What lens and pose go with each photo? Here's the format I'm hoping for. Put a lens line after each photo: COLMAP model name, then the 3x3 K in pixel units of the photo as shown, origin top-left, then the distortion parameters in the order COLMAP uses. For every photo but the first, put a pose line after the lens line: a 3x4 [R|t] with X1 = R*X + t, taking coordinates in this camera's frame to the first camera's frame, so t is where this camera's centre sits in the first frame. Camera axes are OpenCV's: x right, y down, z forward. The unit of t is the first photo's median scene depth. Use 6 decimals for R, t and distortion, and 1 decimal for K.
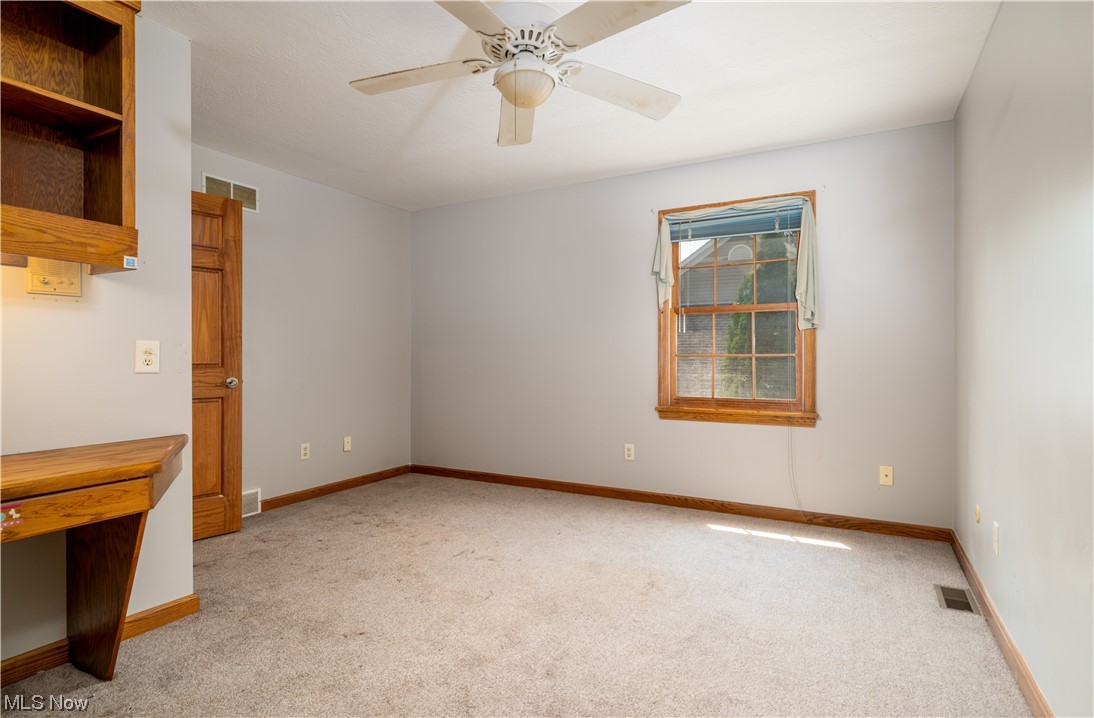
lens RADIAL K [[563.5, 0, 549.2], [0, 563.5, 355.7], [0, 0, 1]] dist [-0.000706, -0.000108]
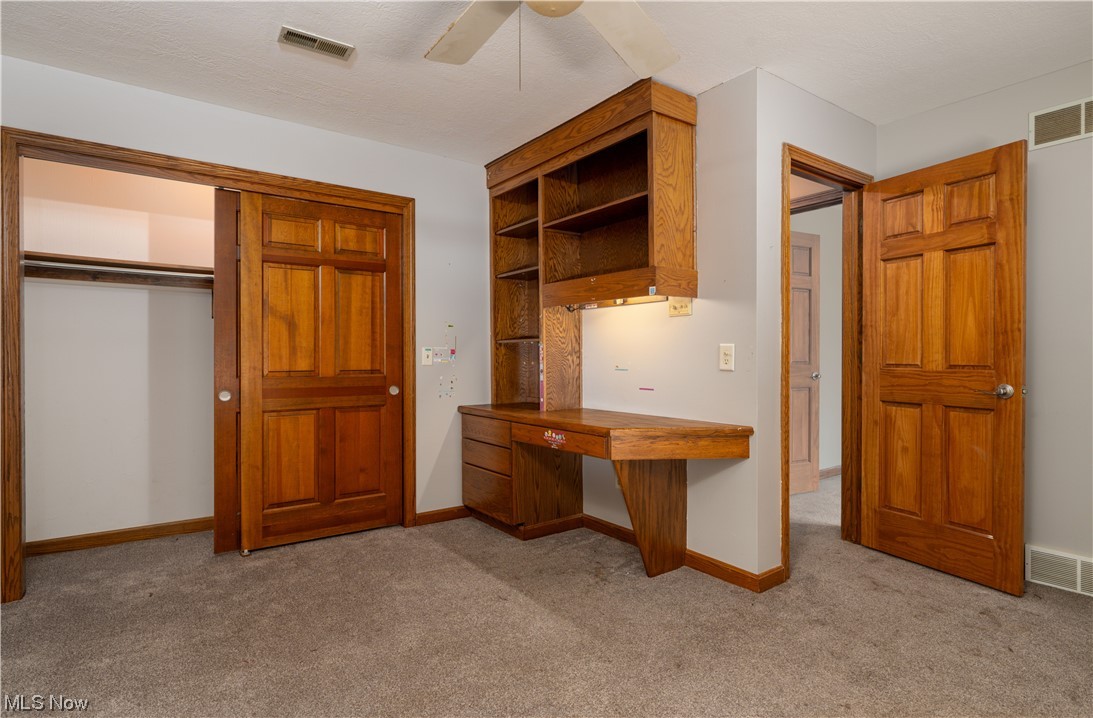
lens RADIAL K [[563.0, 0, 549.4], [0, 563.0, 355.5], [0, 0, 1]] dist [-0.000706, -0.000108]
pose [[-0.423515, 0.002307, -0.905886, 0.370140], [0.003762, 0.999993, 0.000788, -0.002397], [0.905881, -0.003074, -0.423520, 0.777378]]
